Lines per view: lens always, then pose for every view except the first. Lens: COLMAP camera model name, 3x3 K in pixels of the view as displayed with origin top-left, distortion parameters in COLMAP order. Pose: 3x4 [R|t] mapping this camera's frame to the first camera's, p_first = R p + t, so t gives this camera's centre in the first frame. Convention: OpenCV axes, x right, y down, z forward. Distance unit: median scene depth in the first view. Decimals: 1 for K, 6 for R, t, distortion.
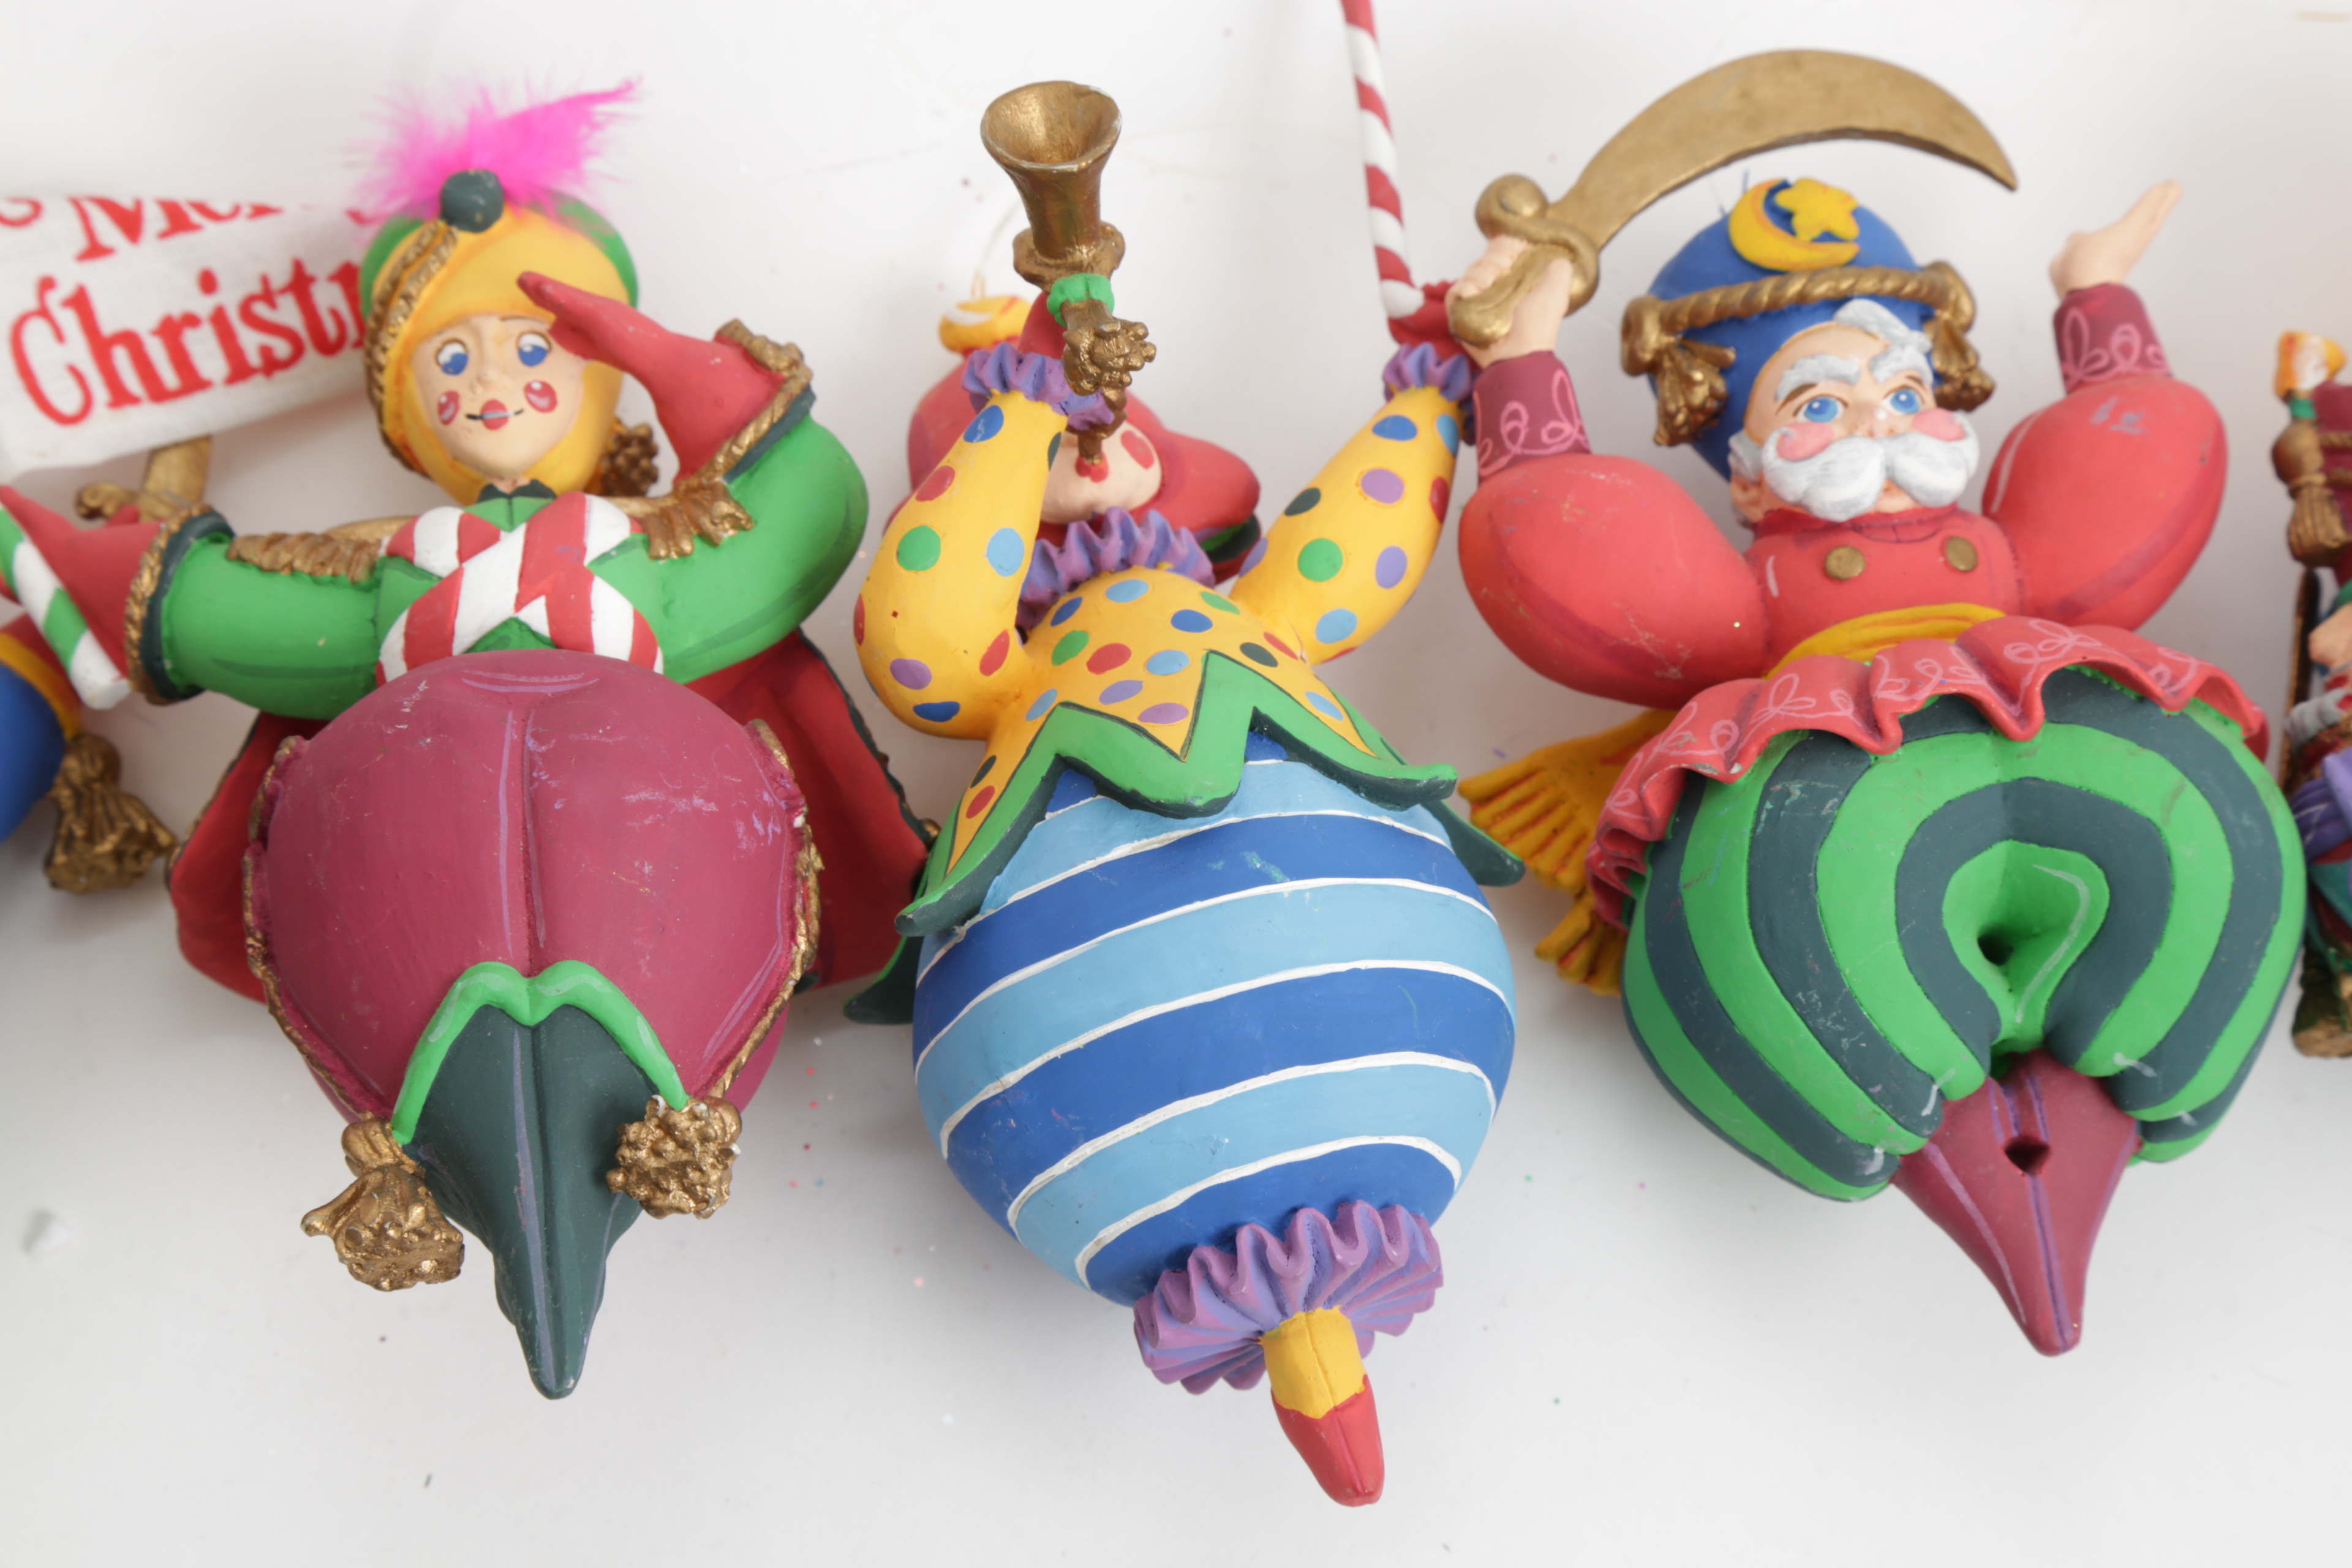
lens RADIAL K [[5960.1, 0, 1161.6], [0, 5960.1, 777.1], [0, 0, 1]] dist [0.332817, 0.738615]
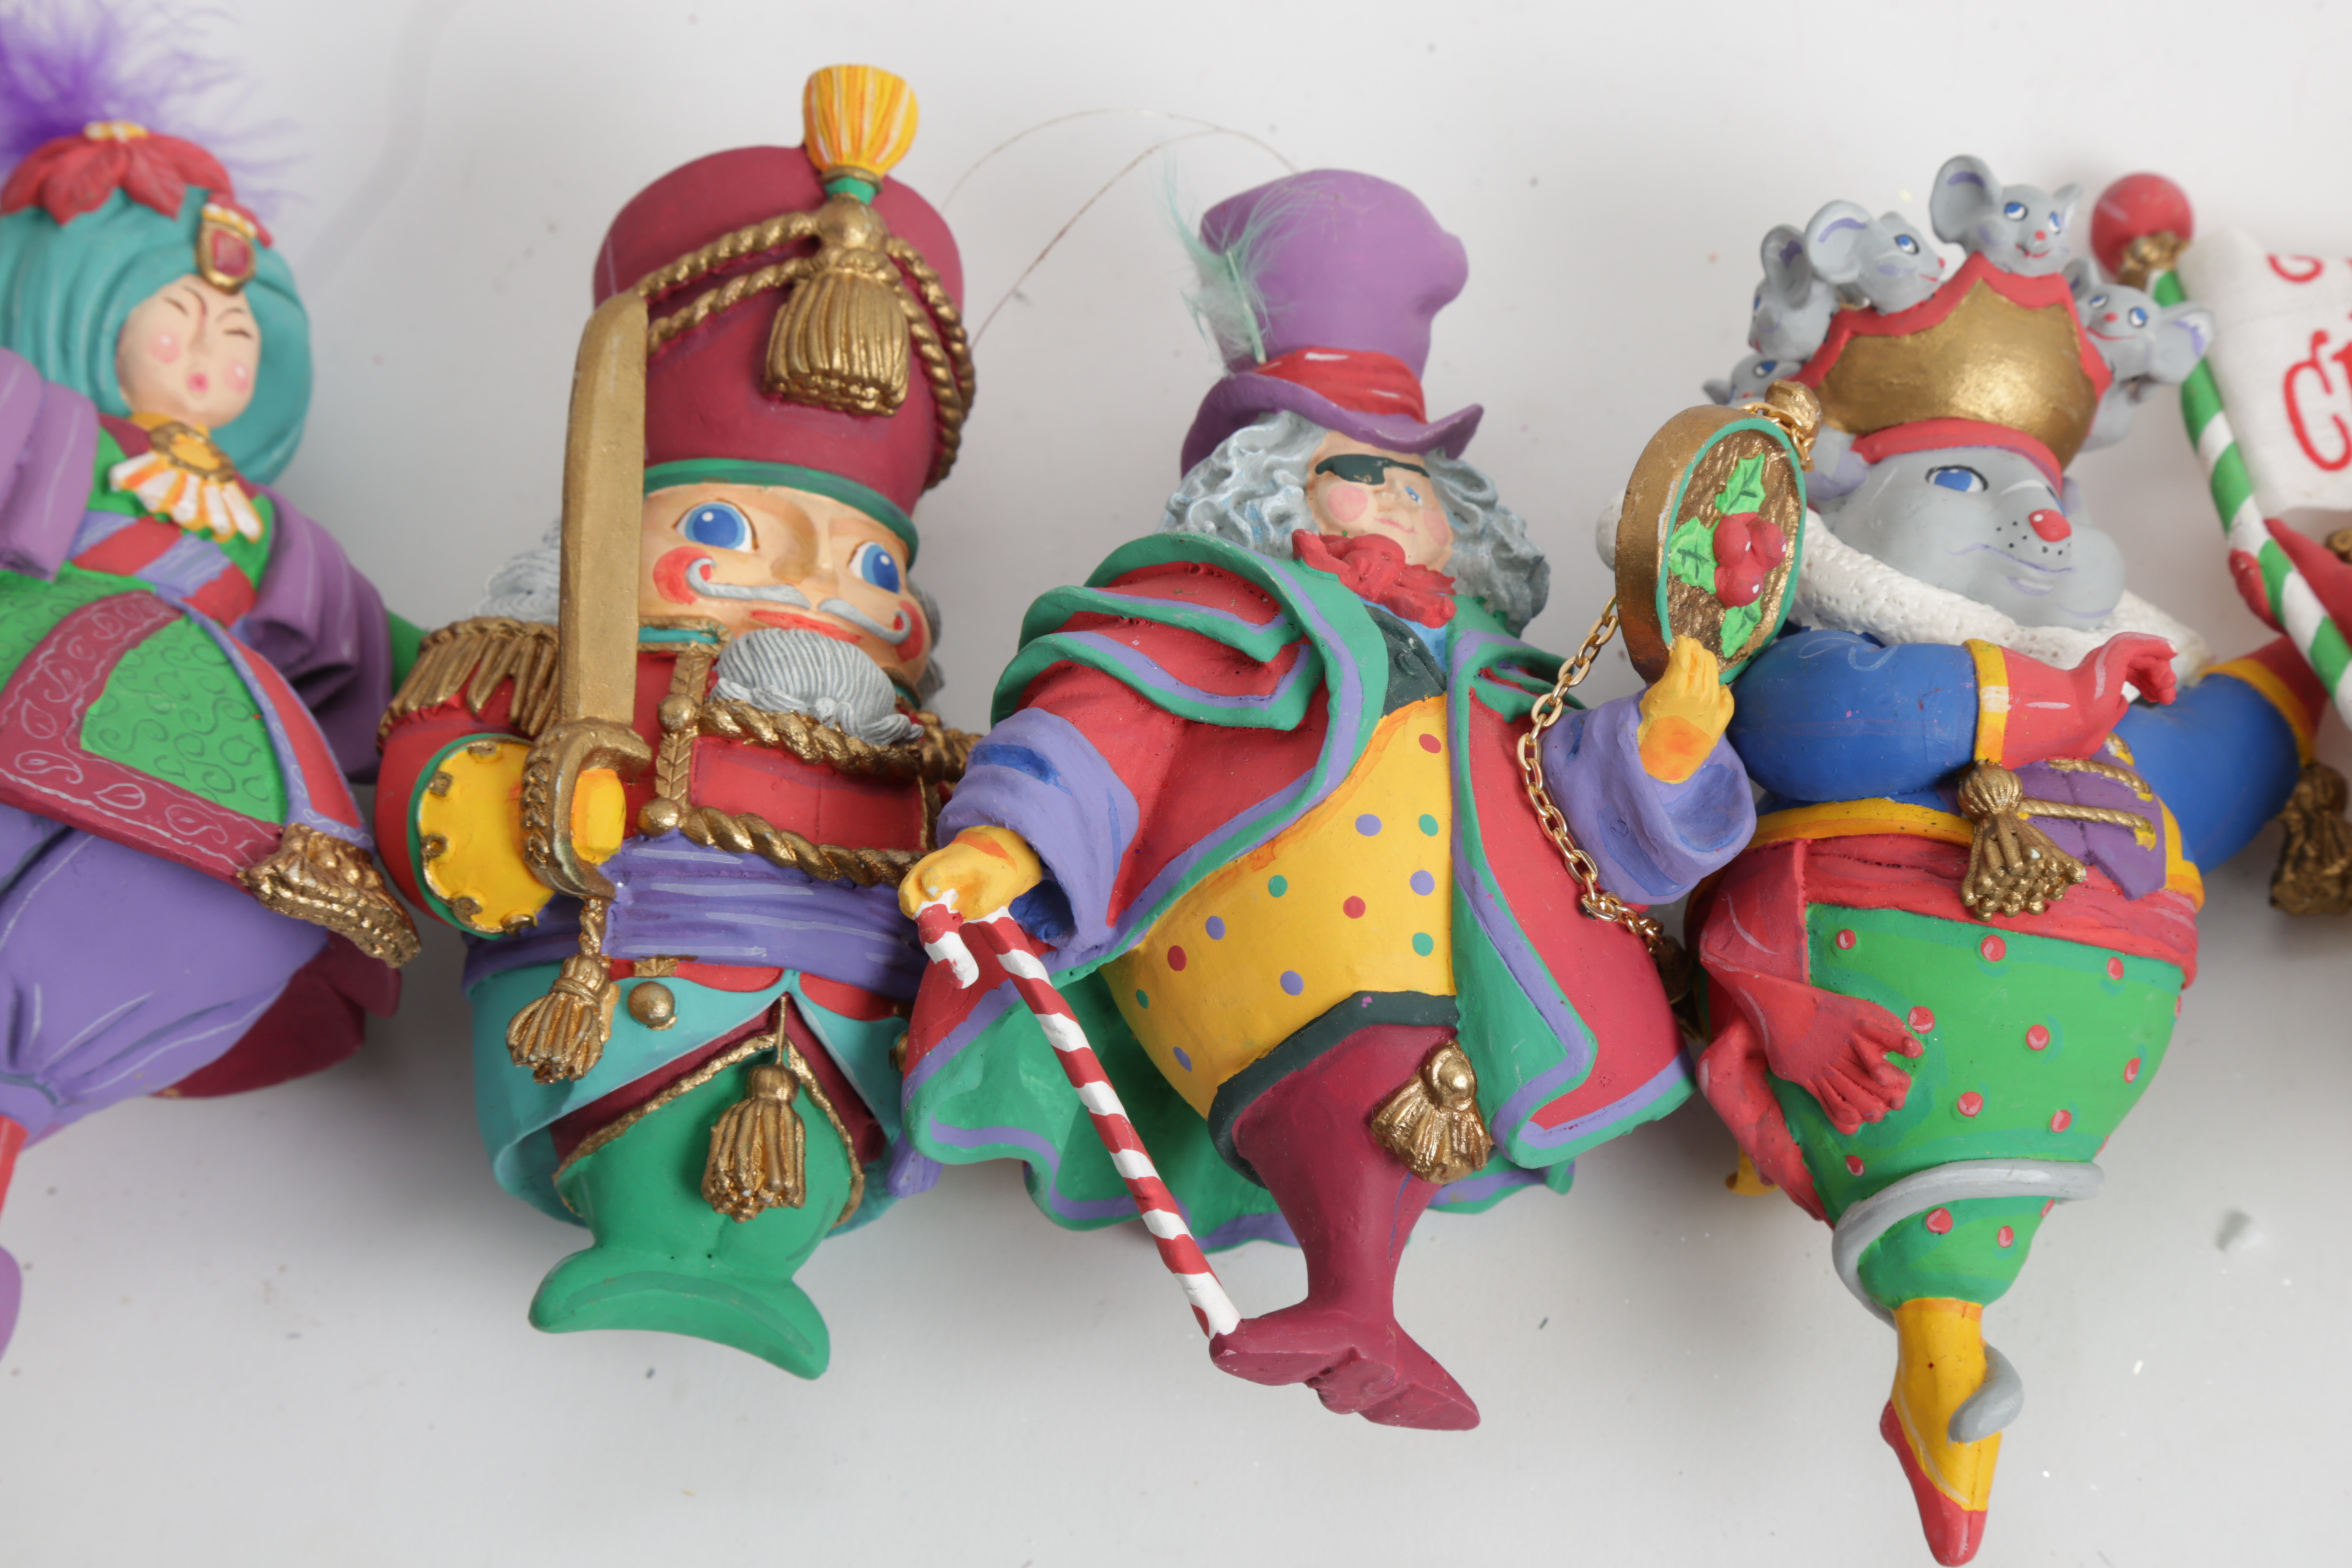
lens RADIAL K [[5960.1, 0, 1161.6], [0, 5960.1, 777.1], [0, 0, 1]] dist [0.332817, 0.738615]
pose [[0.968598, 0.102522, -0.226509, -0.140820], [-0.116588, 0.991942, -0.049584, 0.072753], [0.219600, 0.074436, 0.972746, -0.058536]]
